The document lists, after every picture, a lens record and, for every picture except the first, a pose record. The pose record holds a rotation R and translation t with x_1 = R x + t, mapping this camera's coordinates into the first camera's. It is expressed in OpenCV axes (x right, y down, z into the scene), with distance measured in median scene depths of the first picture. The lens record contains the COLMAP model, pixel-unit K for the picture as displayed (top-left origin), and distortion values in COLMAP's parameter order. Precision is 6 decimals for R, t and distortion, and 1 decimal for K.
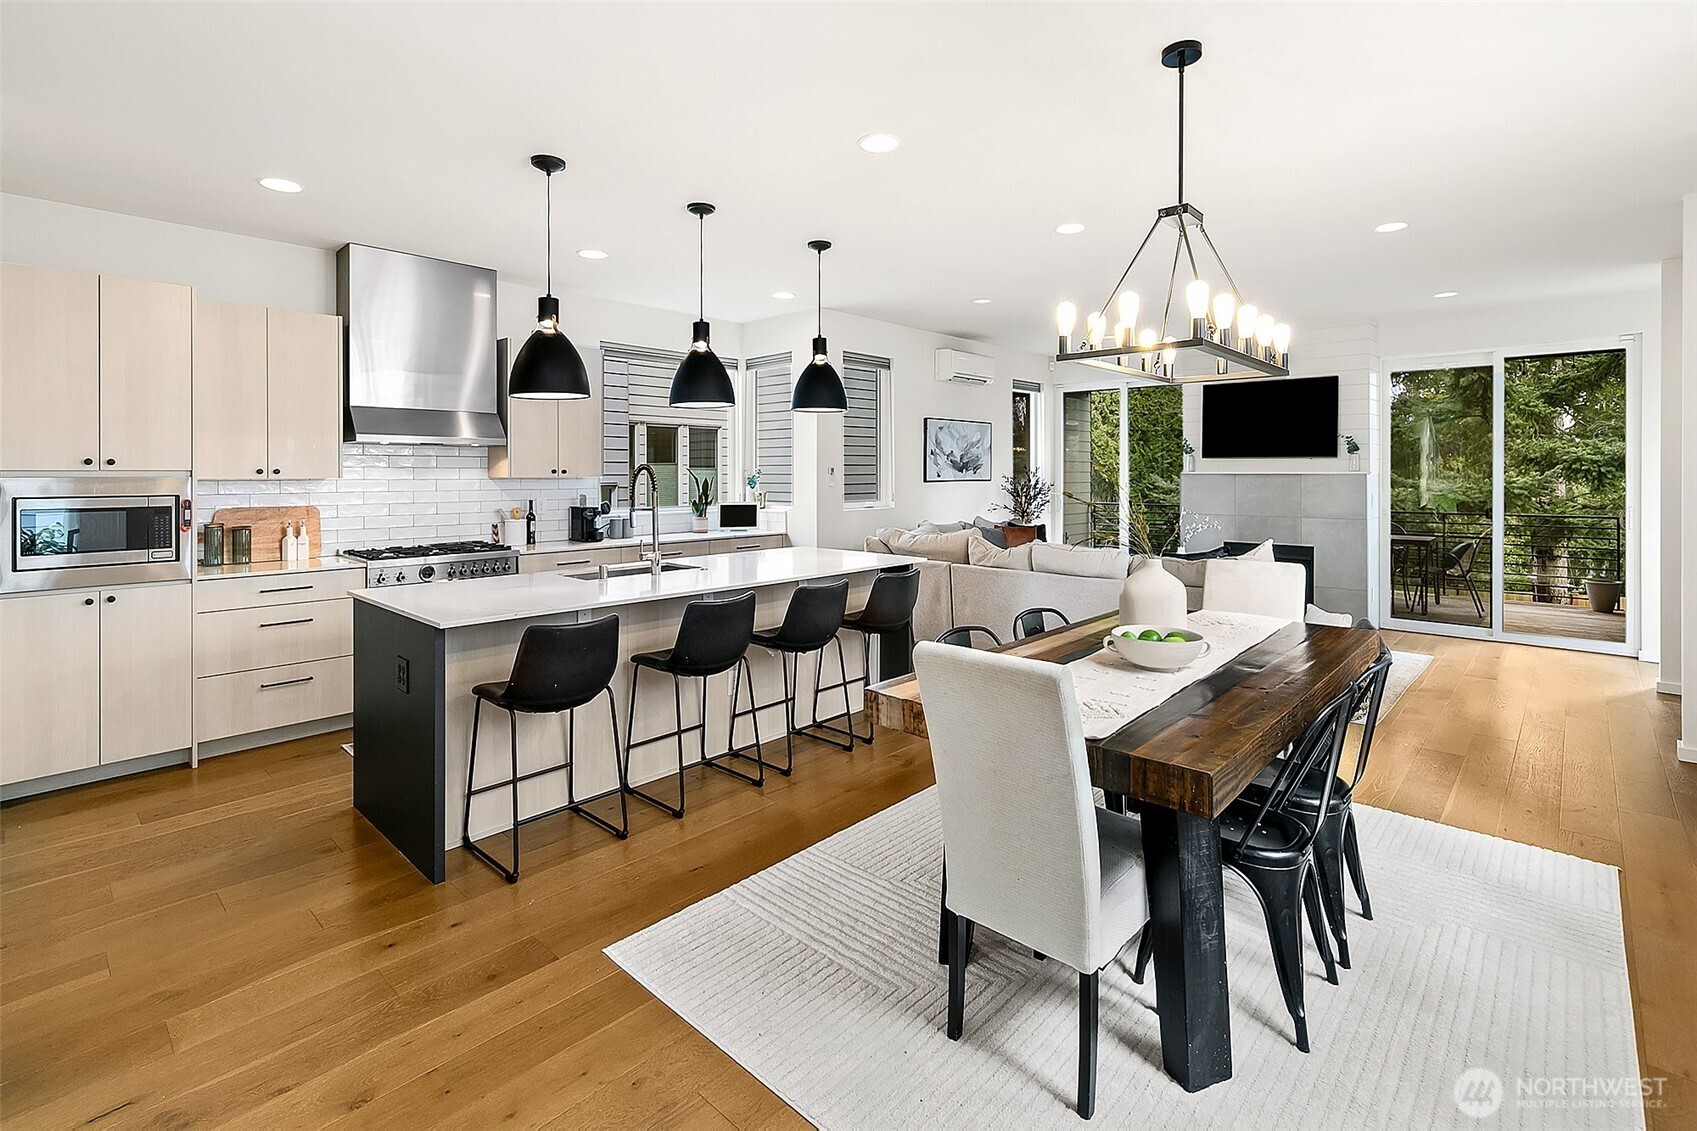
lens RADIAL K [[787.3, 0, 867.3], [0, 787.3, 477.8], [0, 0, 1]] dist [-0.004775, -0.001767]
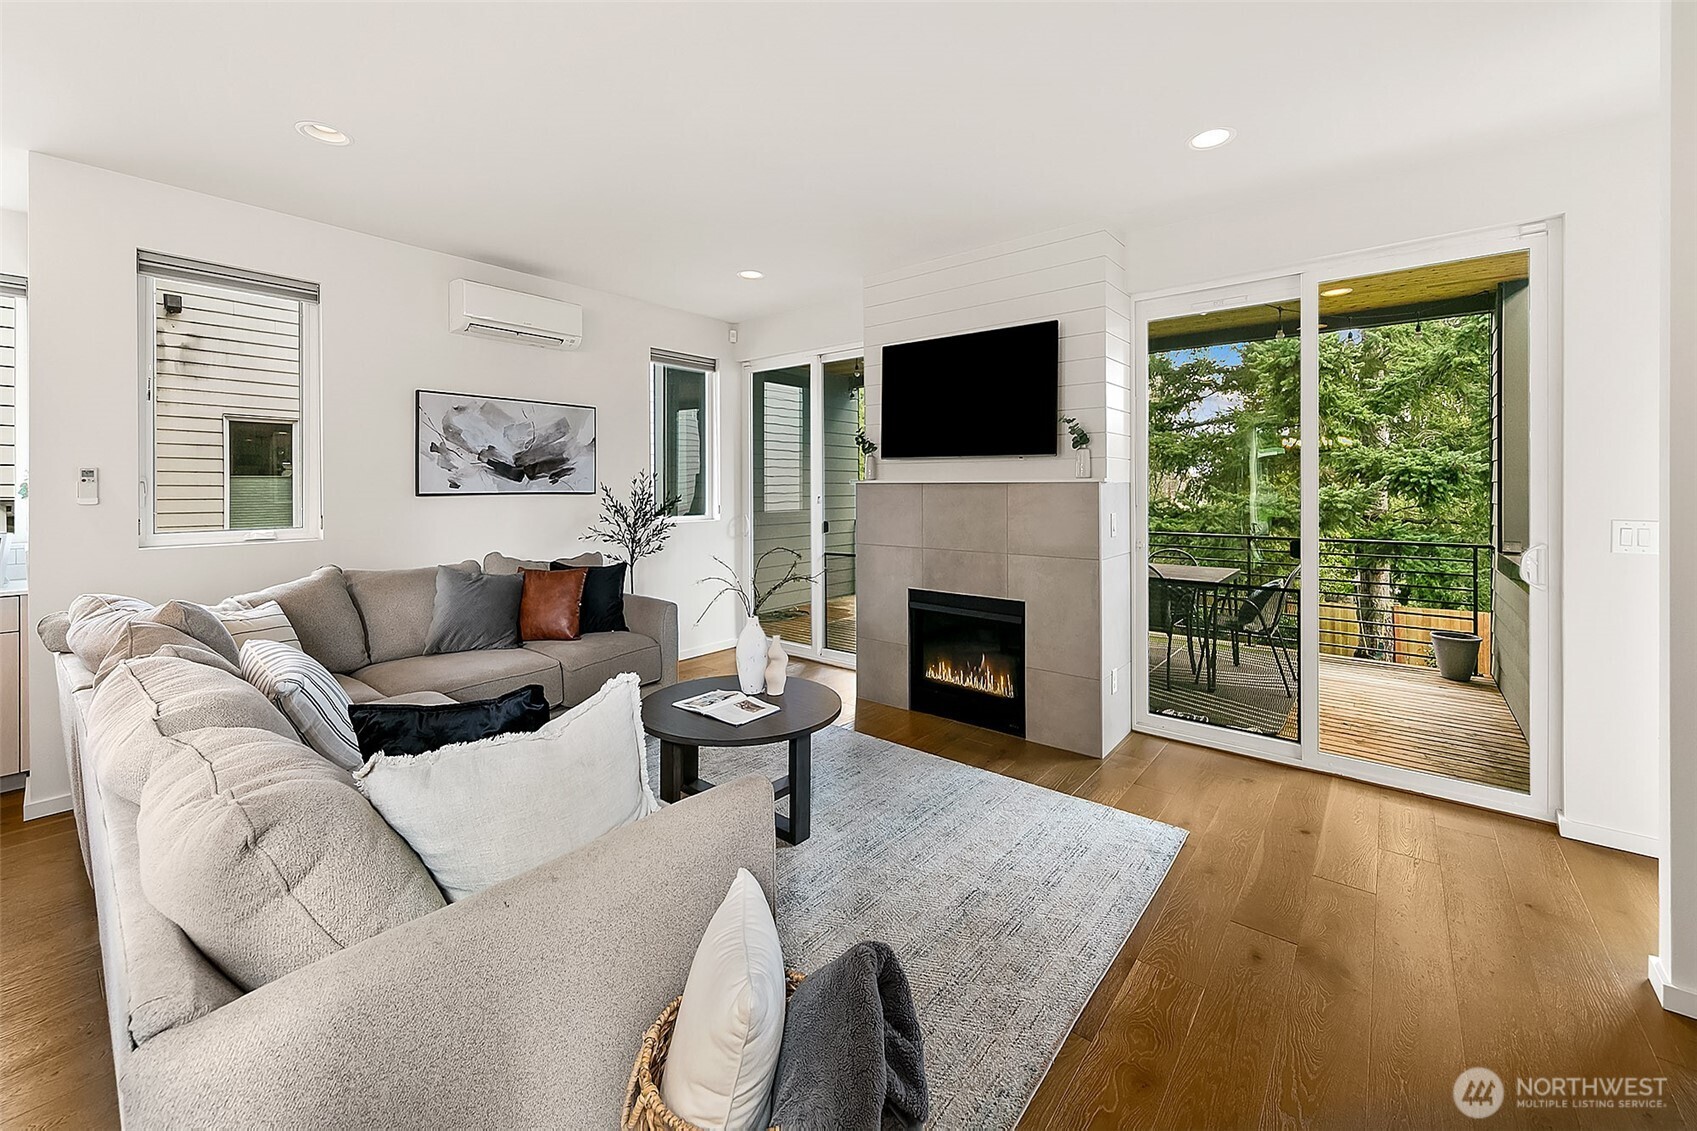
lens RADIAL K [[669.8, 0, 868.1], [0, 669.8, 490.3], [0, 0, 1]] dist [0.003846, 0.000144]
pose [[0.996977, 0.001383, 0.077686, 0.352843], [-0.001263, 0.999998, -0.001595, 0.001481], [-0.077688, 0.001492, 0.996977, 0.424375]]
